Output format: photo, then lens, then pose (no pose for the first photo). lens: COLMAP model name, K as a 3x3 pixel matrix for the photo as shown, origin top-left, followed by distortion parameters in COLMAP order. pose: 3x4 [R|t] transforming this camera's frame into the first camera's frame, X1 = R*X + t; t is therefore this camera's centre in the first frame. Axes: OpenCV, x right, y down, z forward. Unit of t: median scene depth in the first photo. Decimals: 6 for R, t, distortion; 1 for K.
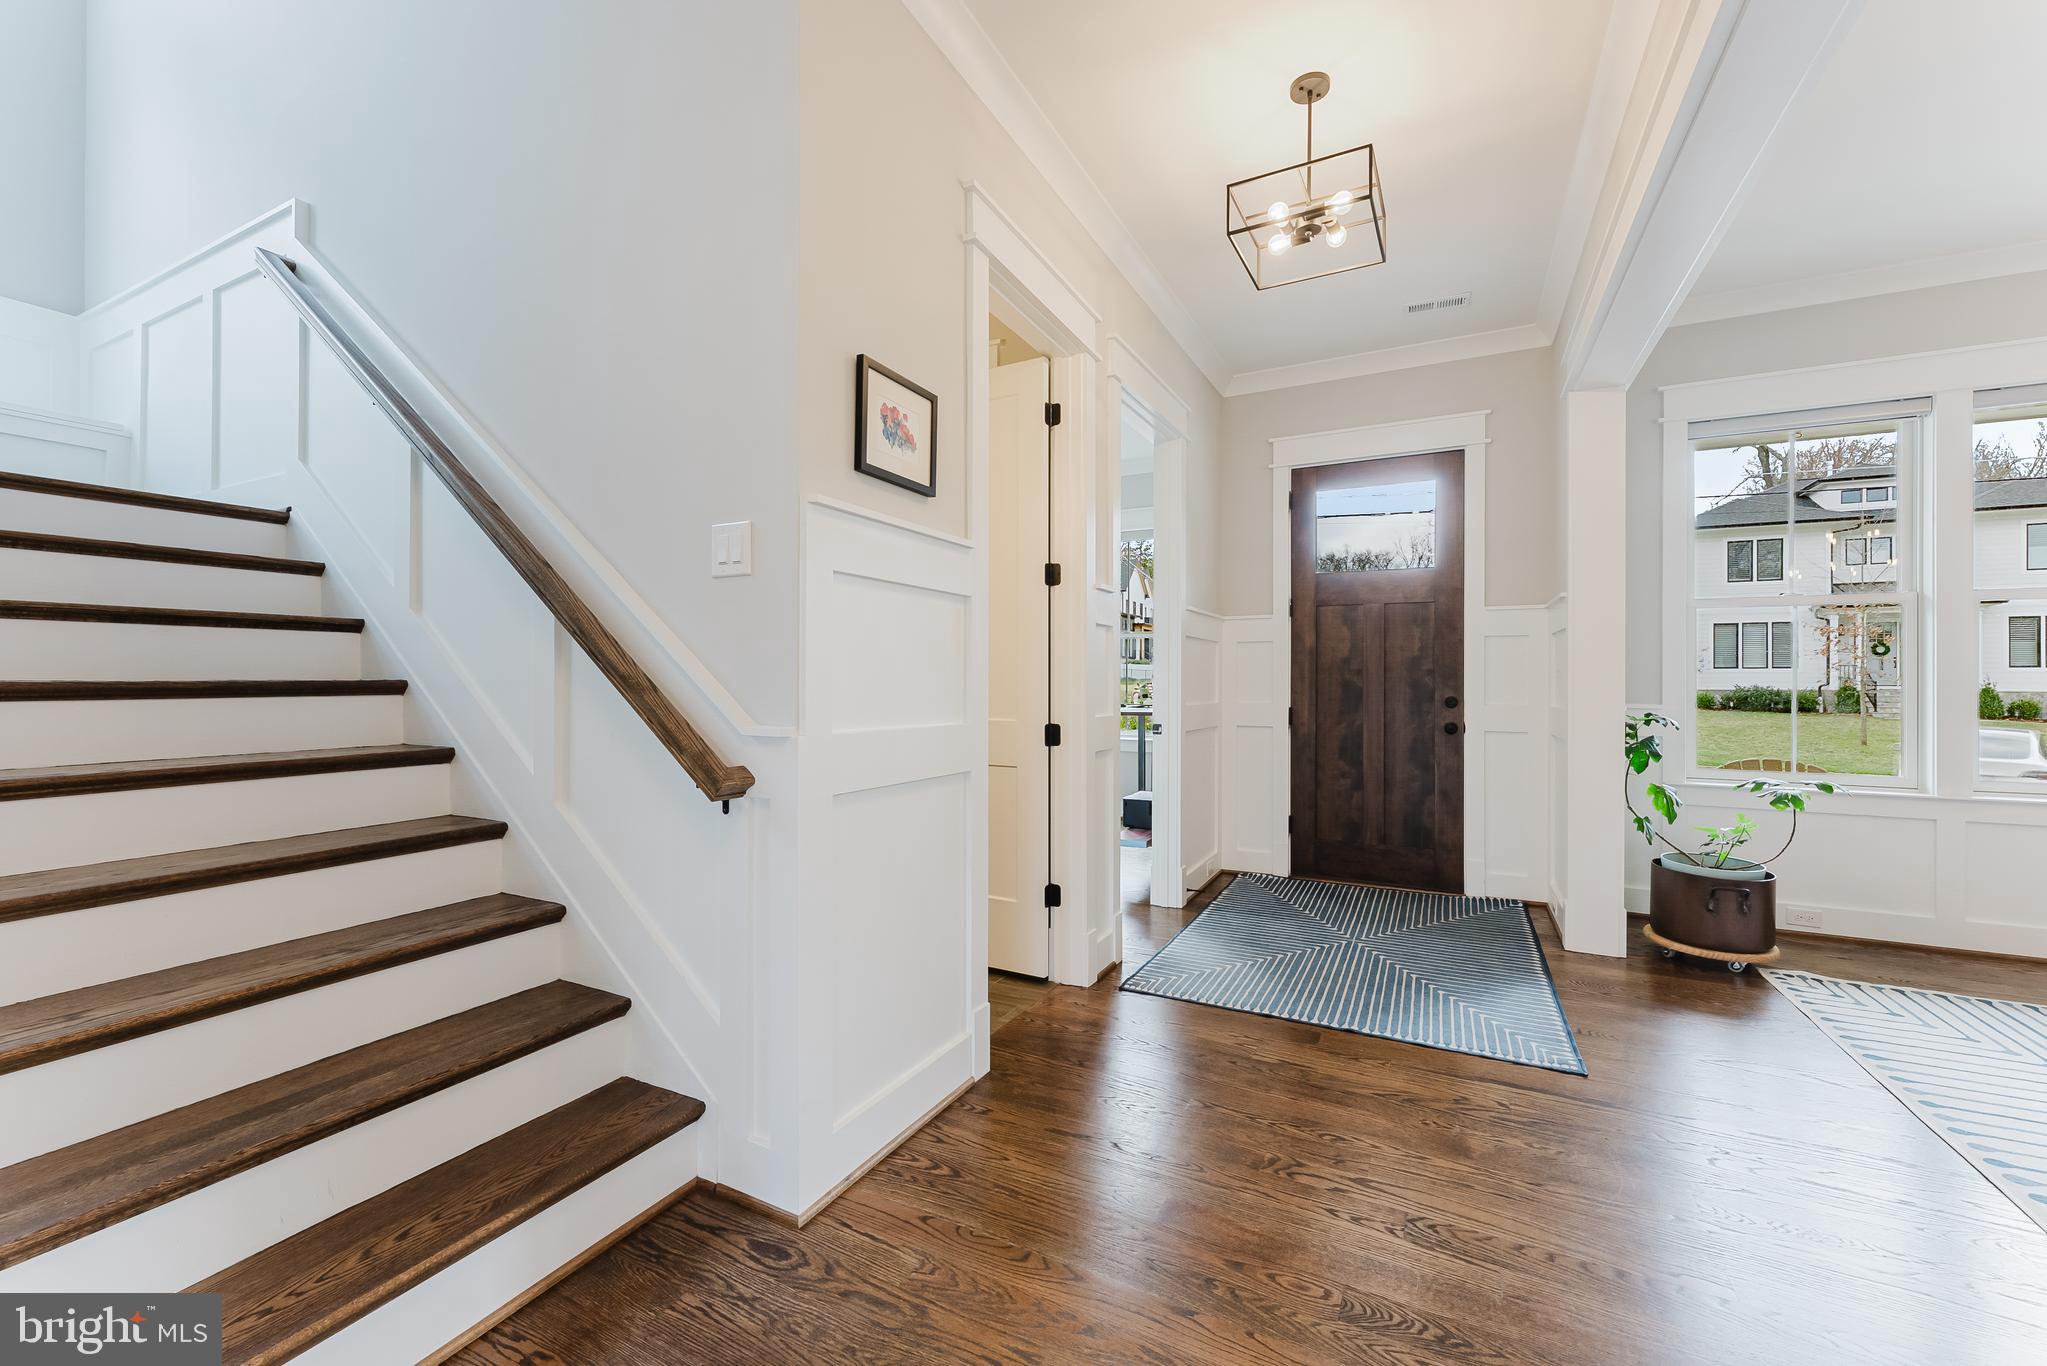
lens RADIAL K [[822.2, 0, 1034.5], [0, 822.2, 677.6], [0, 0, 1]] dist [-0.001998, 0.001329]
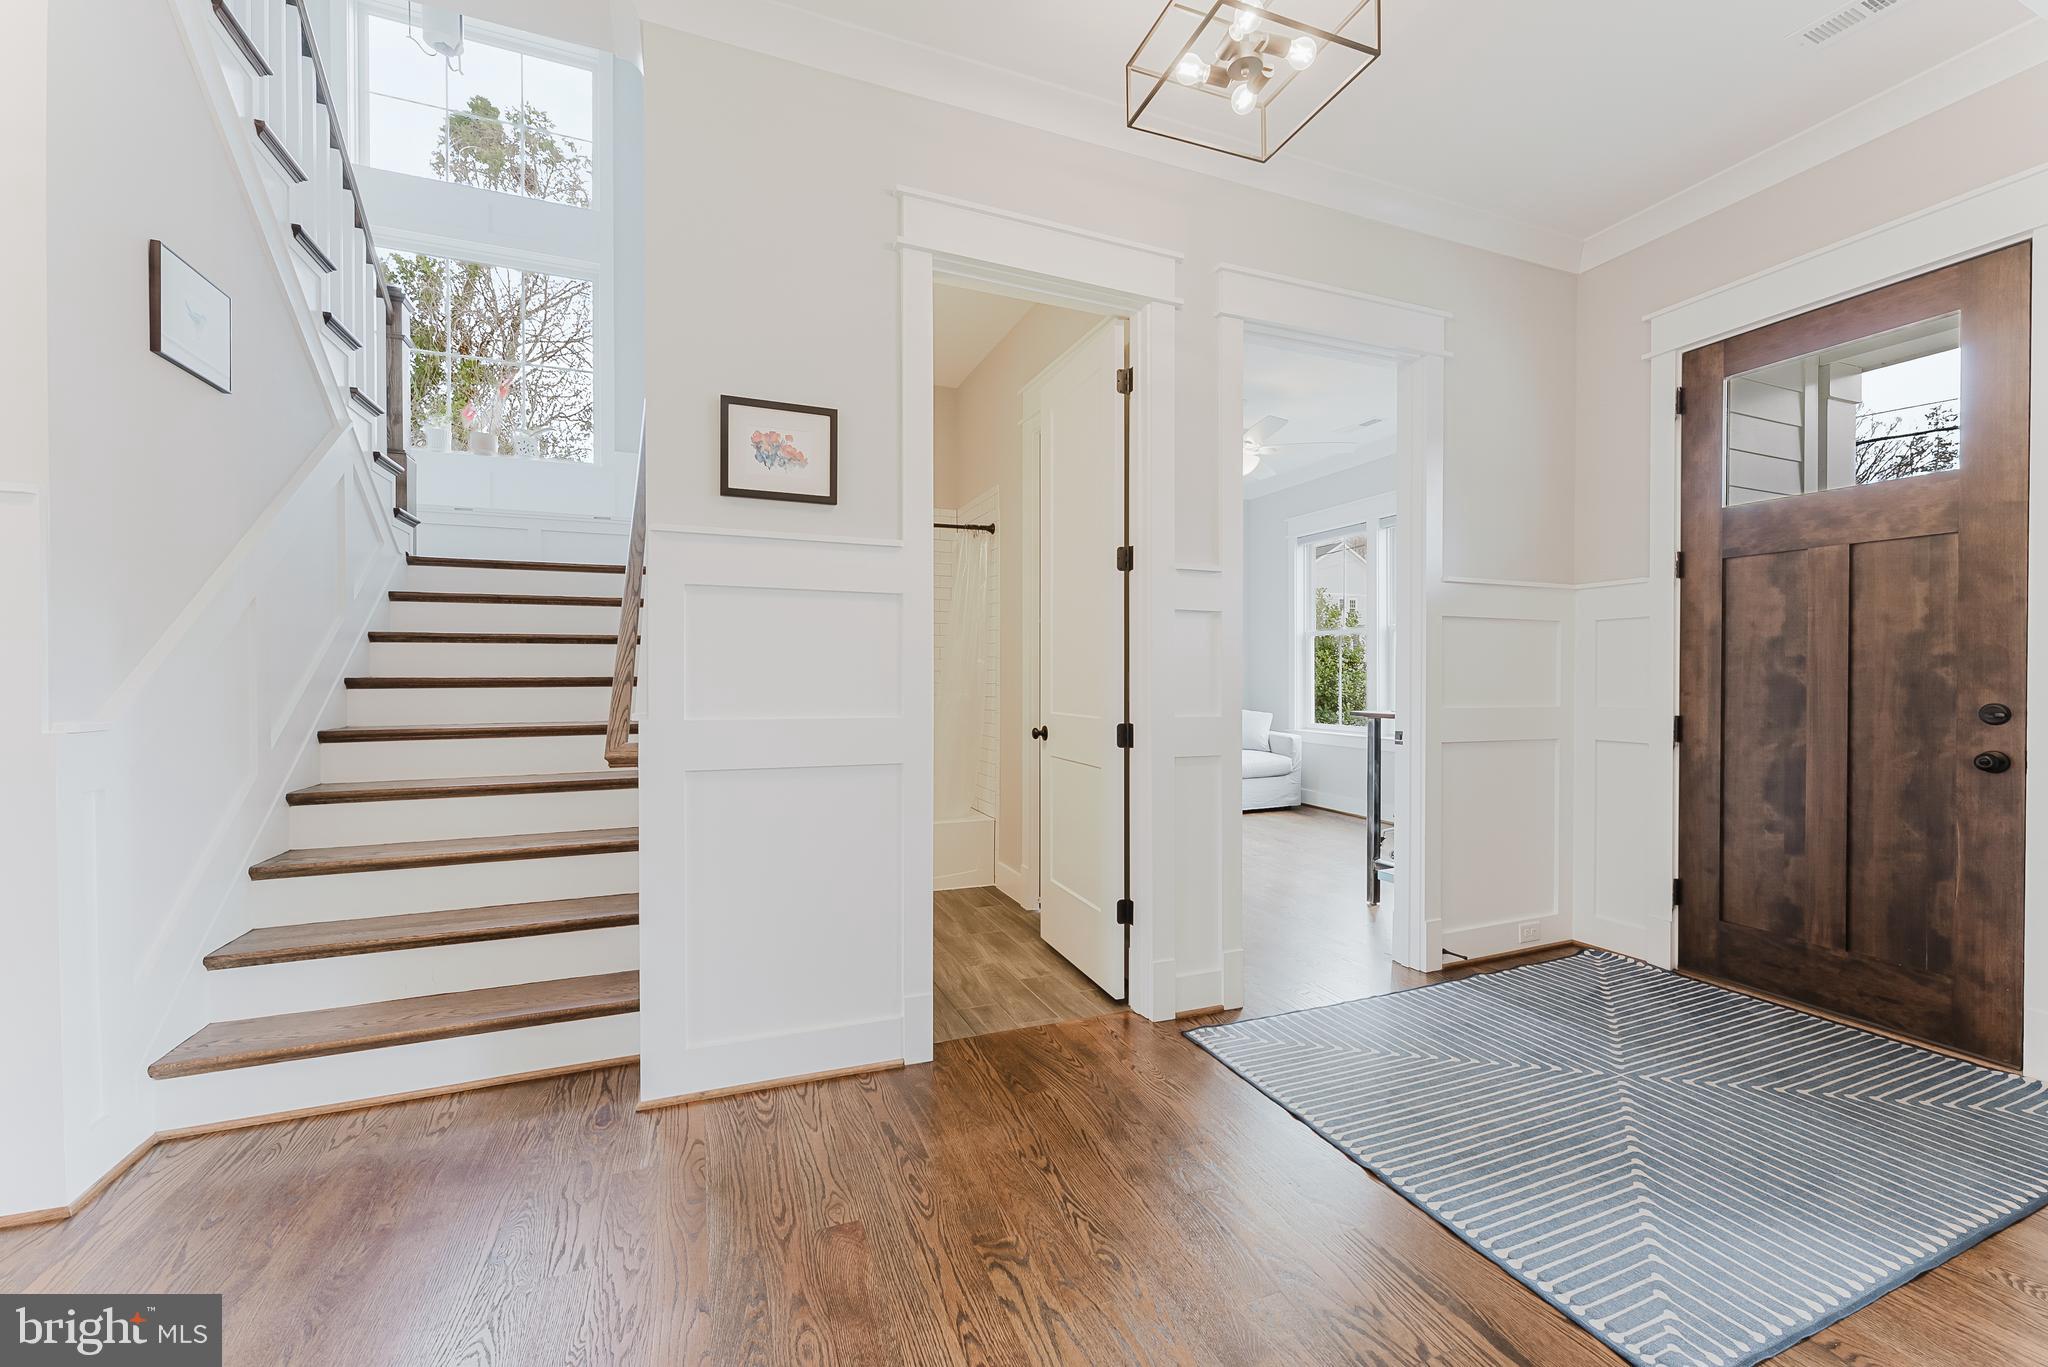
lens RADIAL K [[822.6, 0, 1010.2], [0, 822.6, 686.5], [0, 0, 1]] dist [-0.001998, 0.001329]
pose [[0.758122, 0.005878, -0.652086, 0.407329], [0.003916, 0.999900, 0.013566, 0.001977], [0.652101, -0.012838, 0.758023, 0.180458]]
